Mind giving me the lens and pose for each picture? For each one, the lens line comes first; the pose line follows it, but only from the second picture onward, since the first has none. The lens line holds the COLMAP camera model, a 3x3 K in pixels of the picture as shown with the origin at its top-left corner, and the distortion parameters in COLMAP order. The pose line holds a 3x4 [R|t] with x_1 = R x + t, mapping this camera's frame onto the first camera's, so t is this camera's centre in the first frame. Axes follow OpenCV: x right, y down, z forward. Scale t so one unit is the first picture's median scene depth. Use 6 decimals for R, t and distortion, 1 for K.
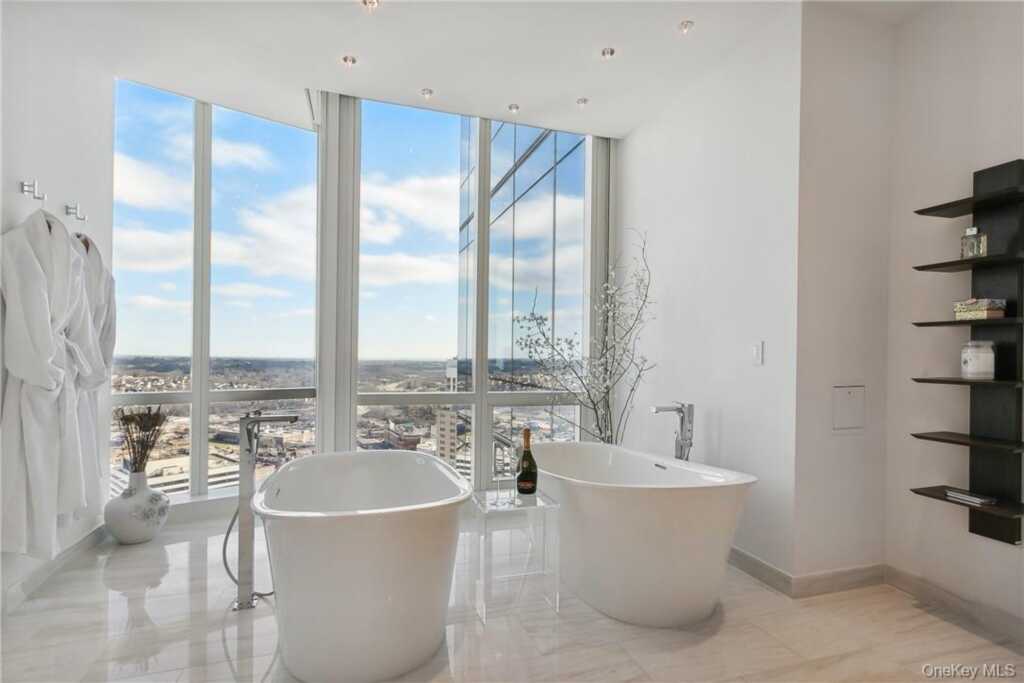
lens RADIAL K [[507.8, 0, 510.9], [0, 507.8, 353.4], [0, 0, 1]] dist [0.000934, 0.000088]
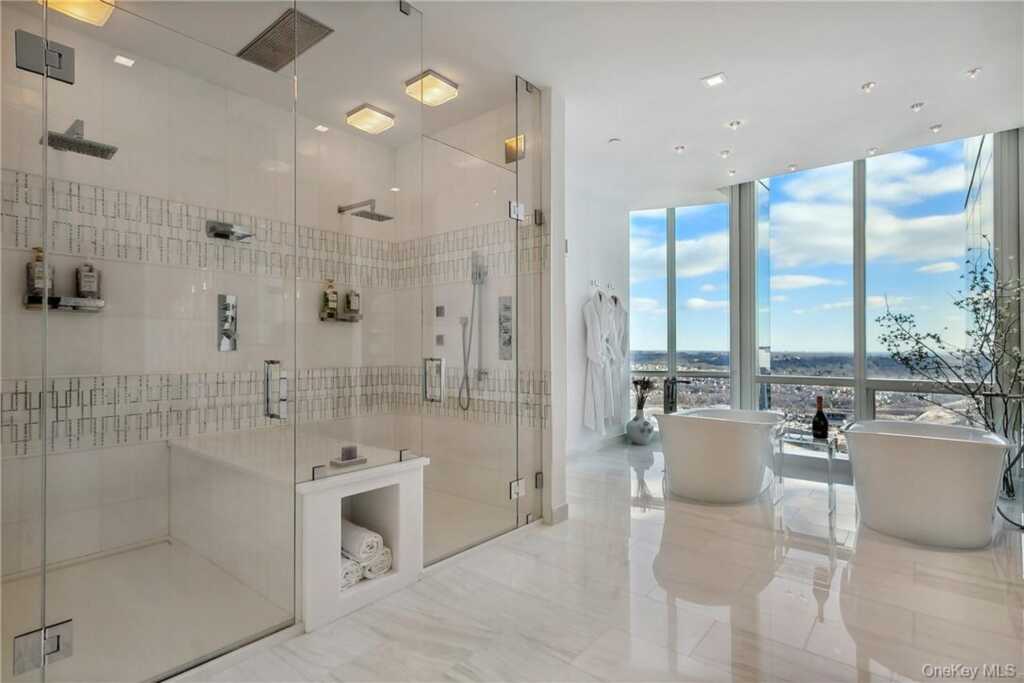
lens RADIAL K [[507.8, 0, 510.9], [0, 507.8, 353.4], [0, 0, 1]] dist [0.000934, 0.000088]
pose [[0.545764, -0.003088, -0.837933, 0.652963], [0.011611, 0.999925, 0.003878, 0.001055], [0.837858, -0.011845, 0.545759, -0.499859]]
